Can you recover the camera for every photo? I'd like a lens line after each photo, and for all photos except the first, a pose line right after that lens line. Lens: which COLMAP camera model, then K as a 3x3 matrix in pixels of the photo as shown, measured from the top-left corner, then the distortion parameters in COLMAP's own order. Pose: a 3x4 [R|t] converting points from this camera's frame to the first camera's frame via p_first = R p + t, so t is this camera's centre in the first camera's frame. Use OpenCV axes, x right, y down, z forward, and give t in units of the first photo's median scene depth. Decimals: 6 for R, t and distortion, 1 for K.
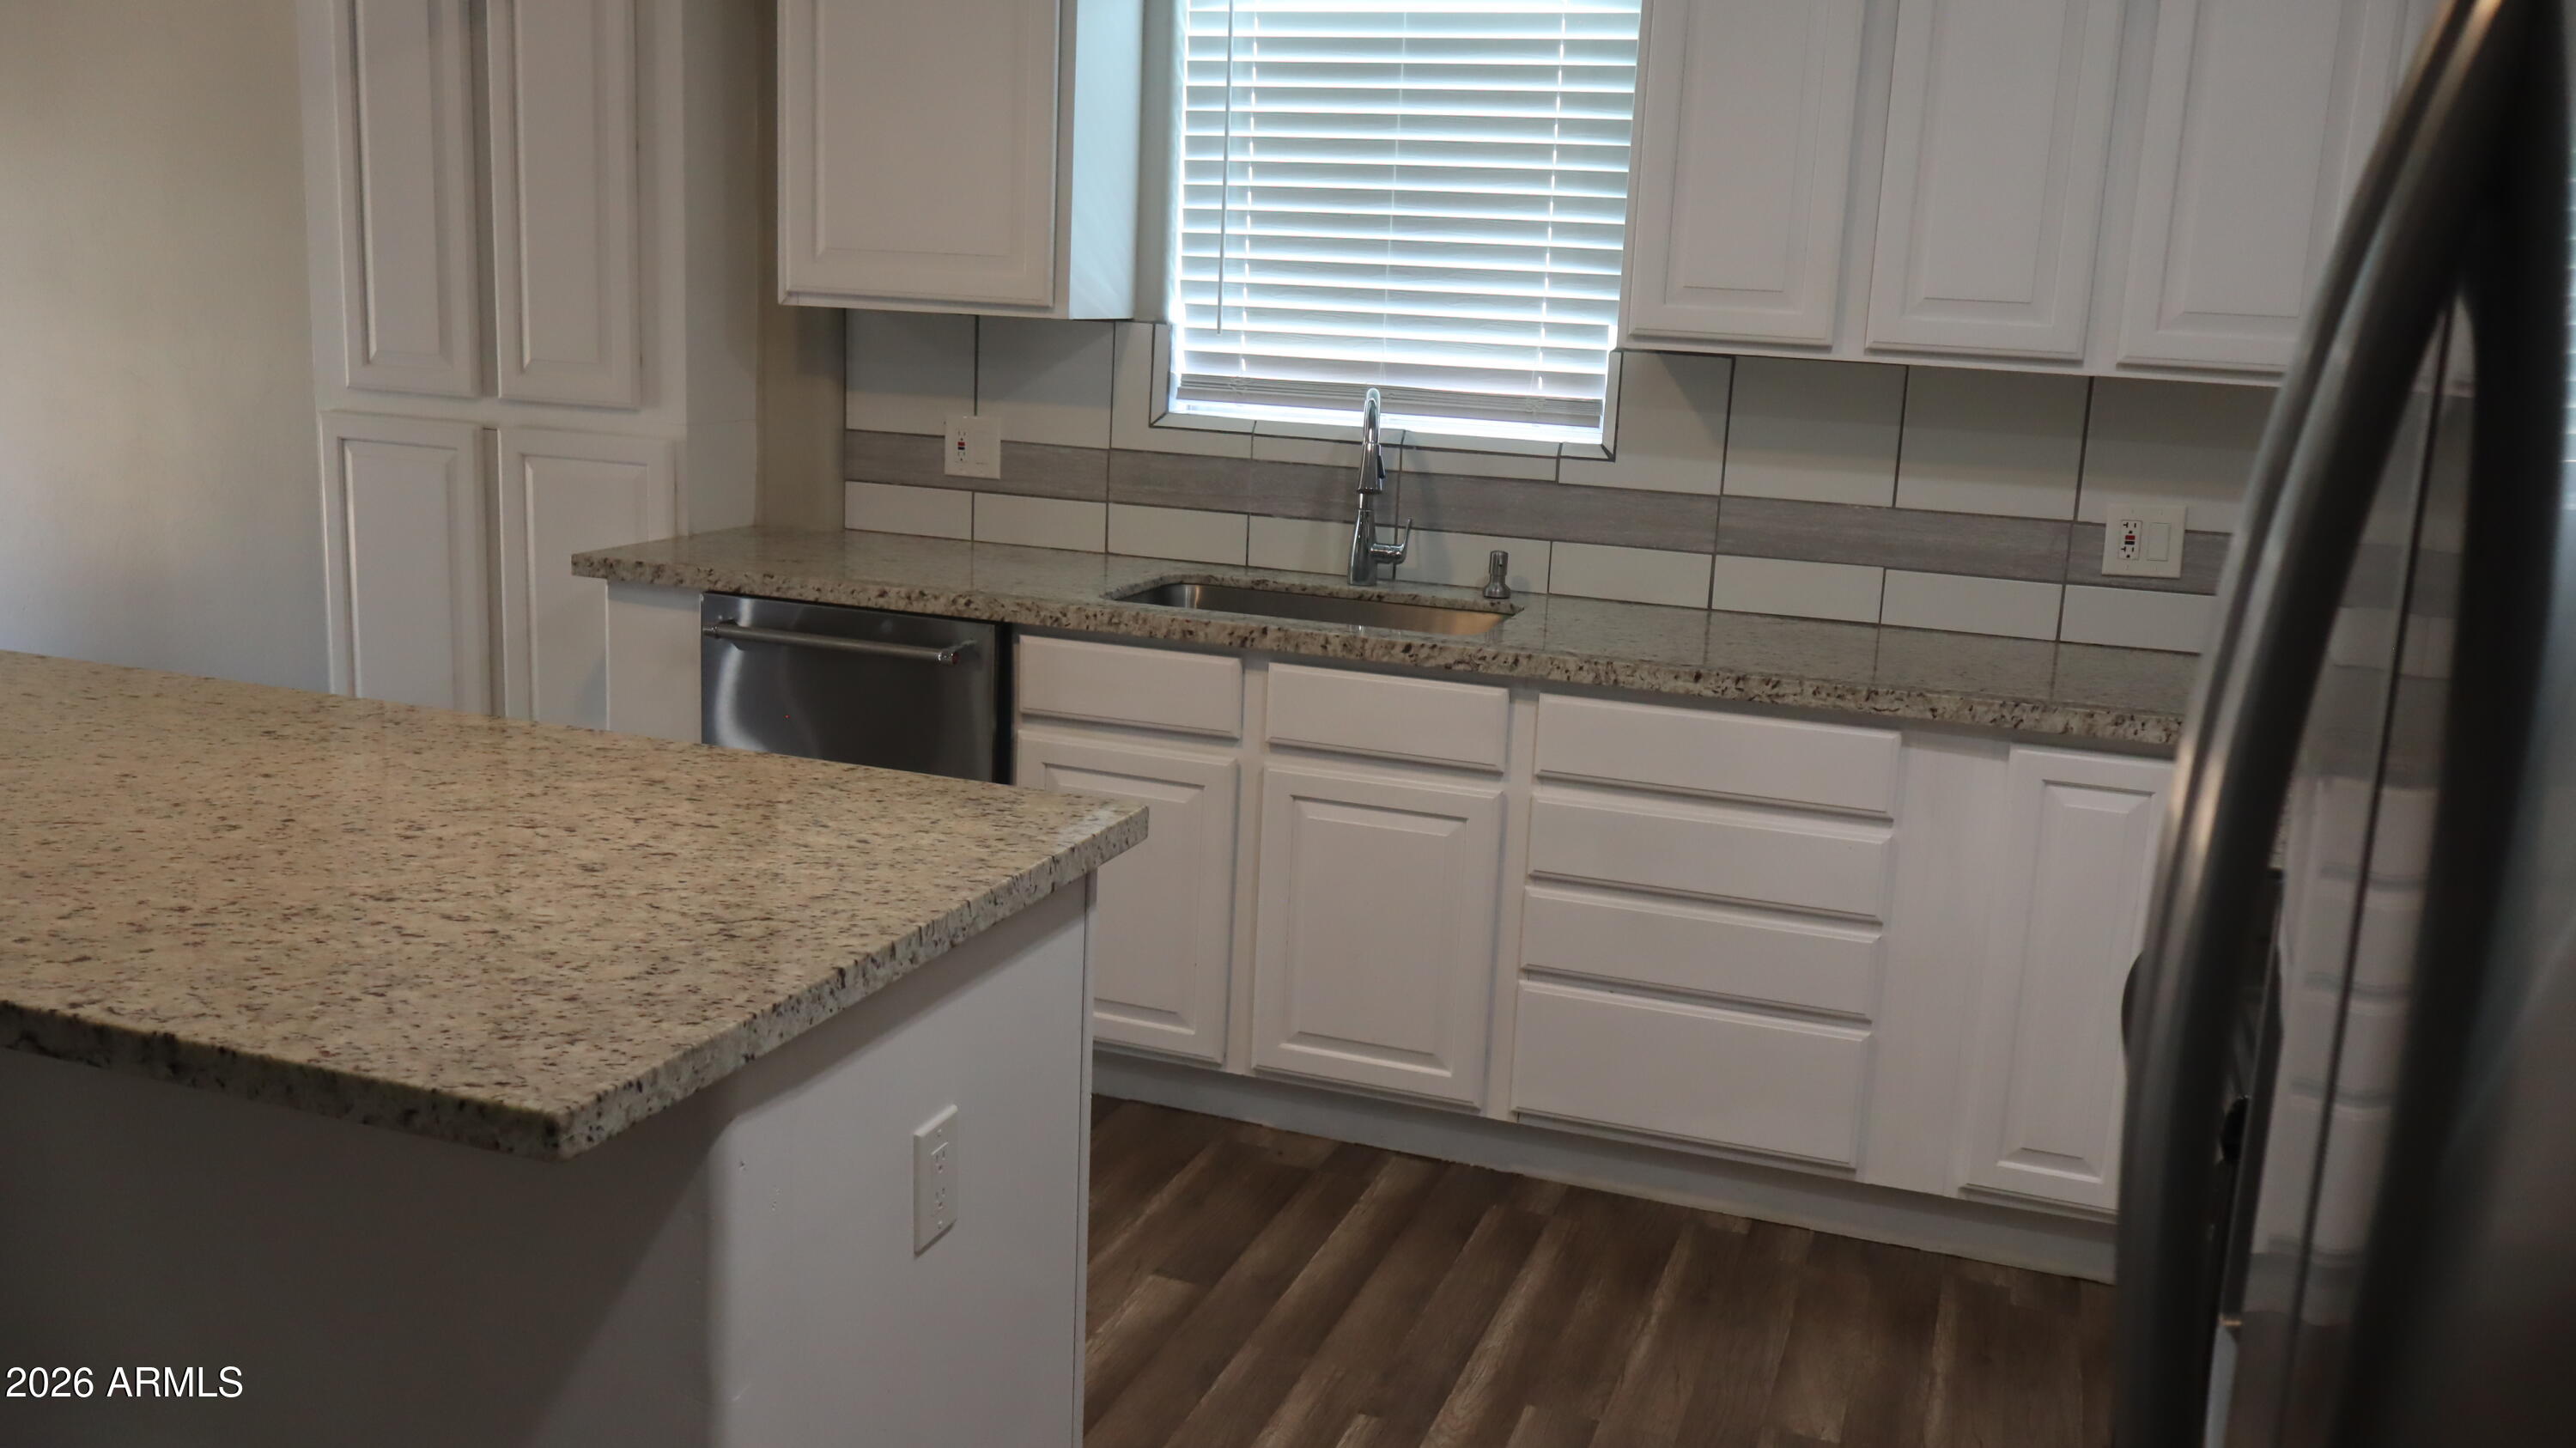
lens RADIAL K [[2164.7, 0, 1299.8], [0, 2164.7, 710.5], [0, 0, 1]] dist [-0.006201, 0.017068]
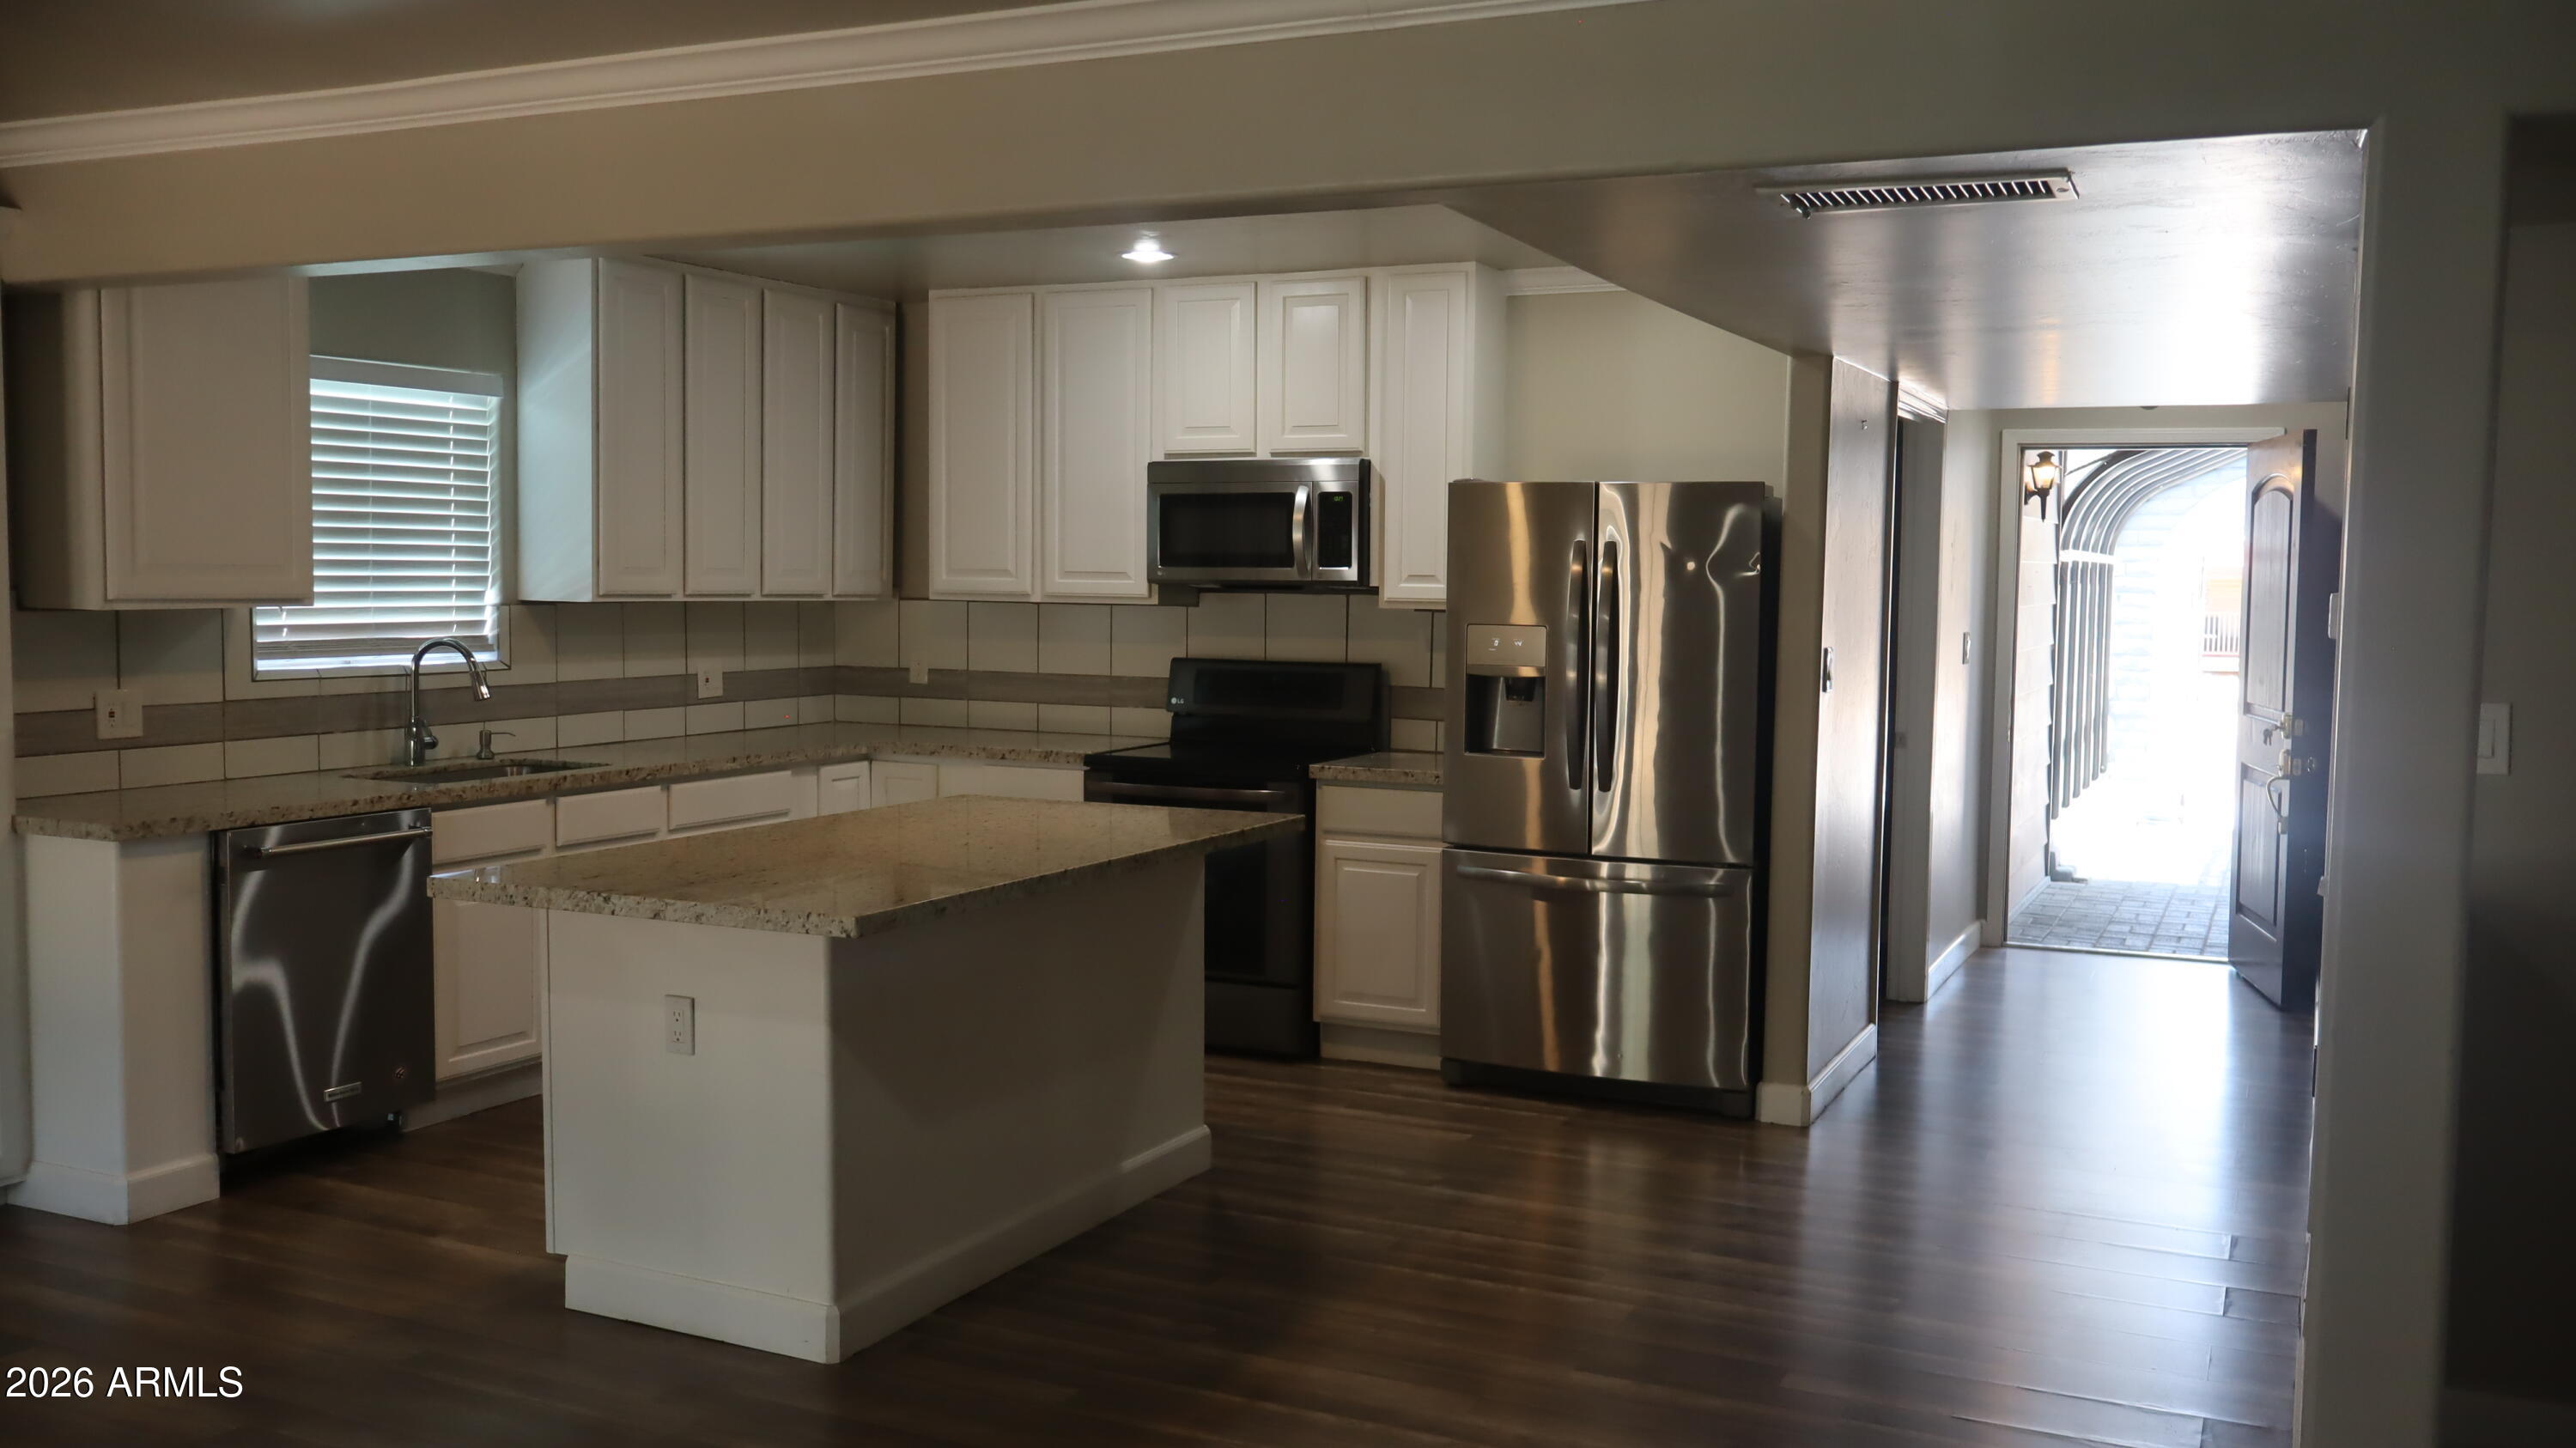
lens RADIAL K [[2164.7, 0, 1281.0], [0, 2164.7, 723.4], [0, 0, 1]] dist [-0.006201, 0.017068]
pose [[0.100610, -0.113887, 0.988386, -1.450575], [0.189685, 0.977401, 0.093313, -0.116319], [-0.976677, 0.178093, 0.119939, 0.213972]]
